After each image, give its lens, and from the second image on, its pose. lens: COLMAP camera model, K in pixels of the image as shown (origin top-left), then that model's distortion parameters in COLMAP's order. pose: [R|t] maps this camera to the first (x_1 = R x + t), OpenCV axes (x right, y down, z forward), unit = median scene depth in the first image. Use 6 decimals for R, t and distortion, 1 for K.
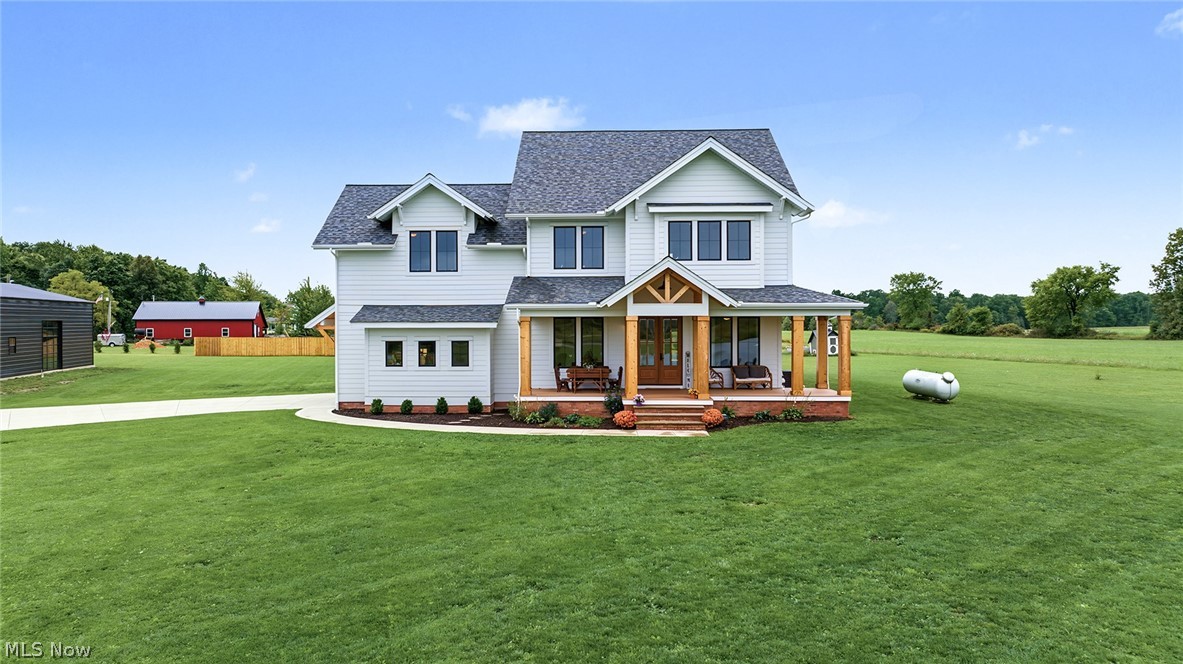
lens RADIAL K [[838.2, 0, 569.7], [0, 838.2, 340.7], [0, 0, 1]] dist [-0.034334, 0.002814]
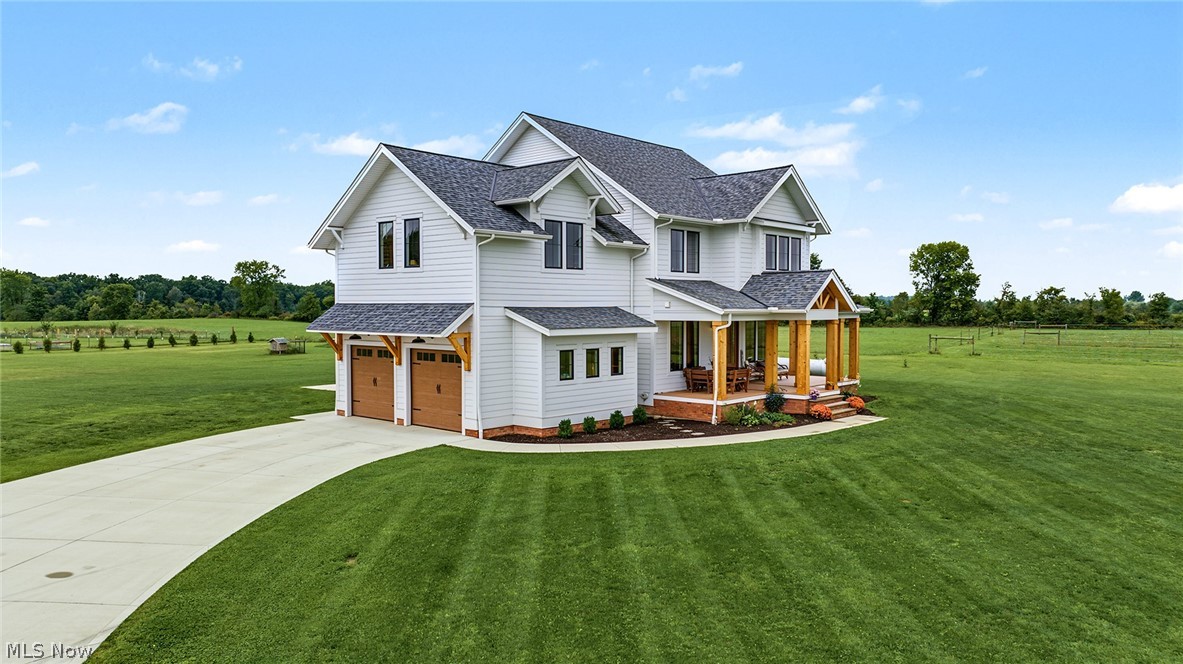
lens RADIAL K [[838.2, 0, 584.6], [0, 838.2, 332.8], [0, 0, 1]] dist [-0.034334, 0.002814]
pose [[0.653047, -0.020964, 0.757028, -0.819941], [0.015392, 0.999778, 0.014409, -0.028318], [-0.757161, 0.002243, 0.653224, 0.420013]]
